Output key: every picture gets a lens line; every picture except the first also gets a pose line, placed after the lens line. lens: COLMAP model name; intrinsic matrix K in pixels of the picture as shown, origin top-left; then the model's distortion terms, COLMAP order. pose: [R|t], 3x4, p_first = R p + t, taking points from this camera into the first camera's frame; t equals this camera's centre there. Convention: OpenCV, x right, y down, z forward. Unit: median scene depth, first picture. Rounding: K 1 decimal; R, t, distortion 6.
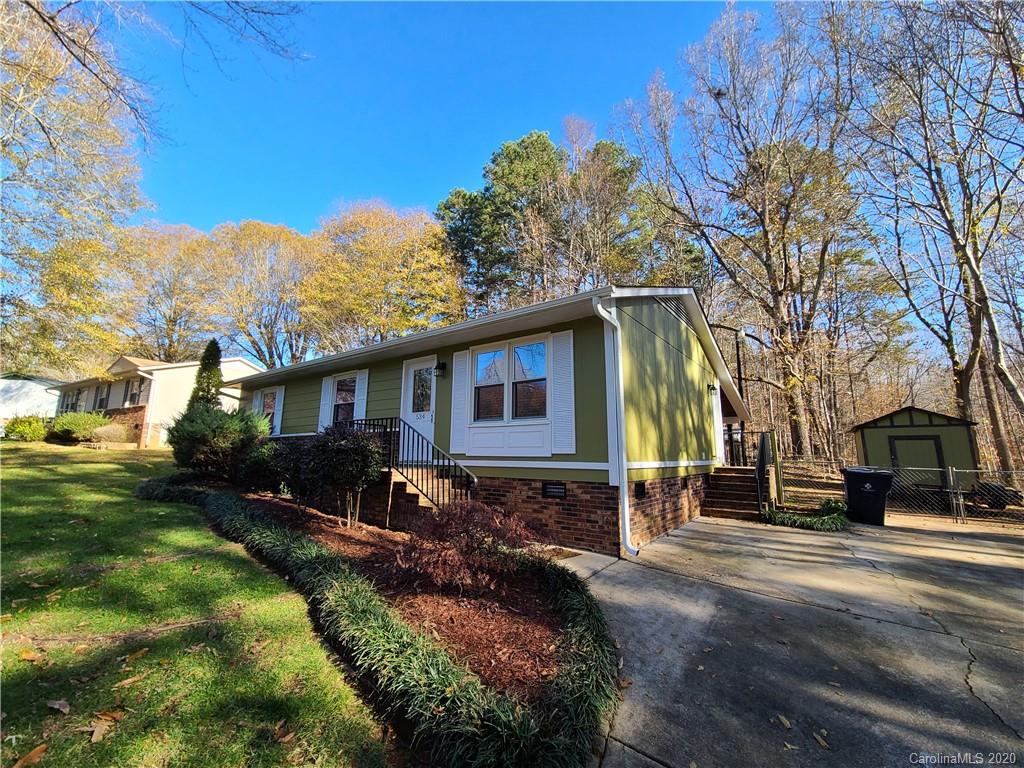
lens RADIAL K [[413.8, 0, 516.2], [0, 413.8, 384.8], [0, 0, 1]] dist [-0.000809, -0.000234]
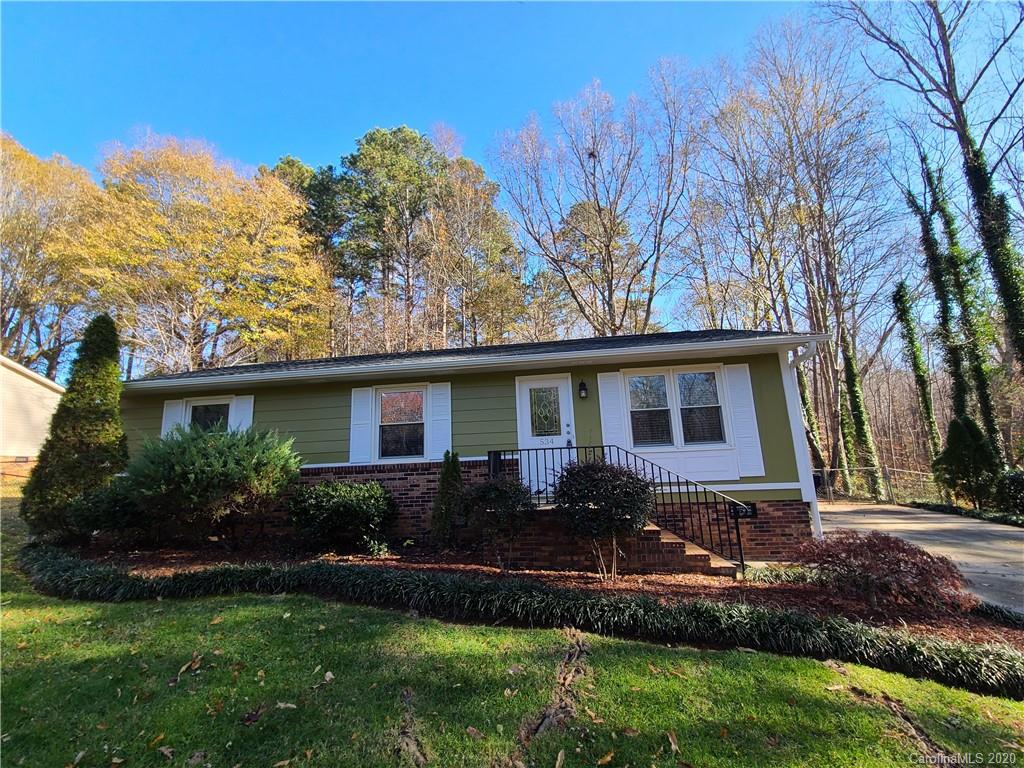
lens RADIAL K [[419.0, 0, 514.4], [0, 419.0, 384.2], [0, 0, 1]] dist [0.000235, -0.000413]
pose [[0.871024, 0.047132, 0.488974, -0.503854], [-0.035264, 0.998818, -0.033459, -0.009248], [-0.489973, 0.011900, 0.871656, 0.170234]]
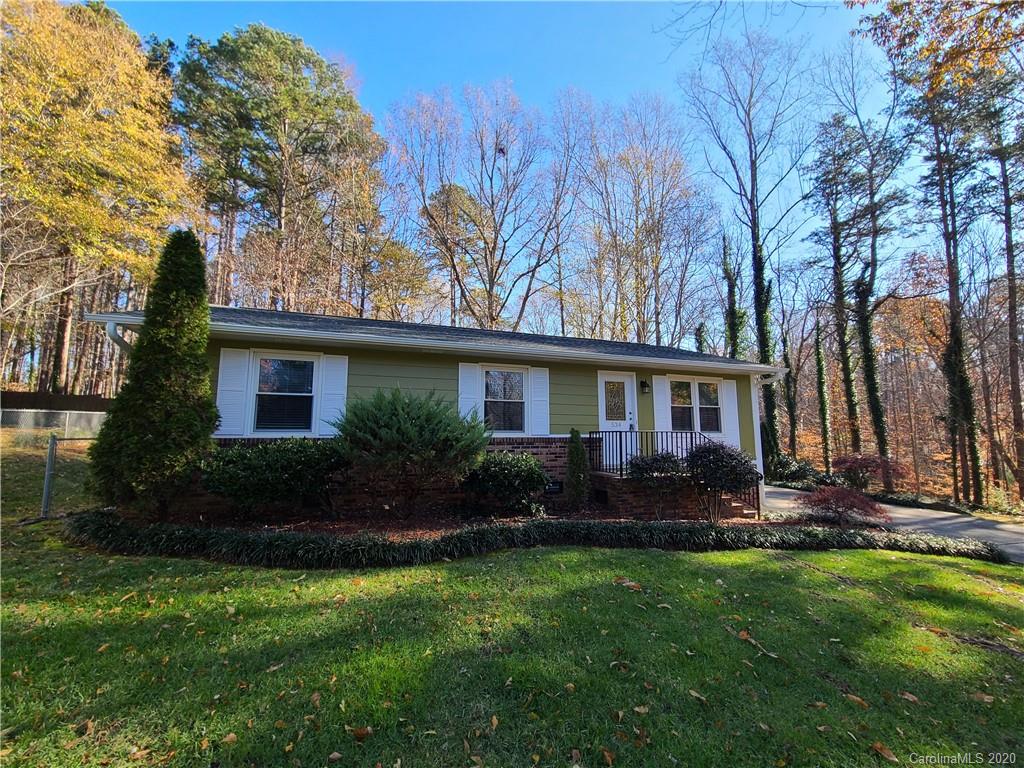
lens RADIAL K [[424.9, 0, 512.0], [0, 424.9, 384.0], [0, 0, 1]] dist [-0.002462, 0.000038]
pose [[0.551867, 0.100193, 0.827891, -0.915627], [-0.135586, 0.990327, -0.029471, 0.027047], [-0.822836, -0.095987, 0.560114, 0.412388]]
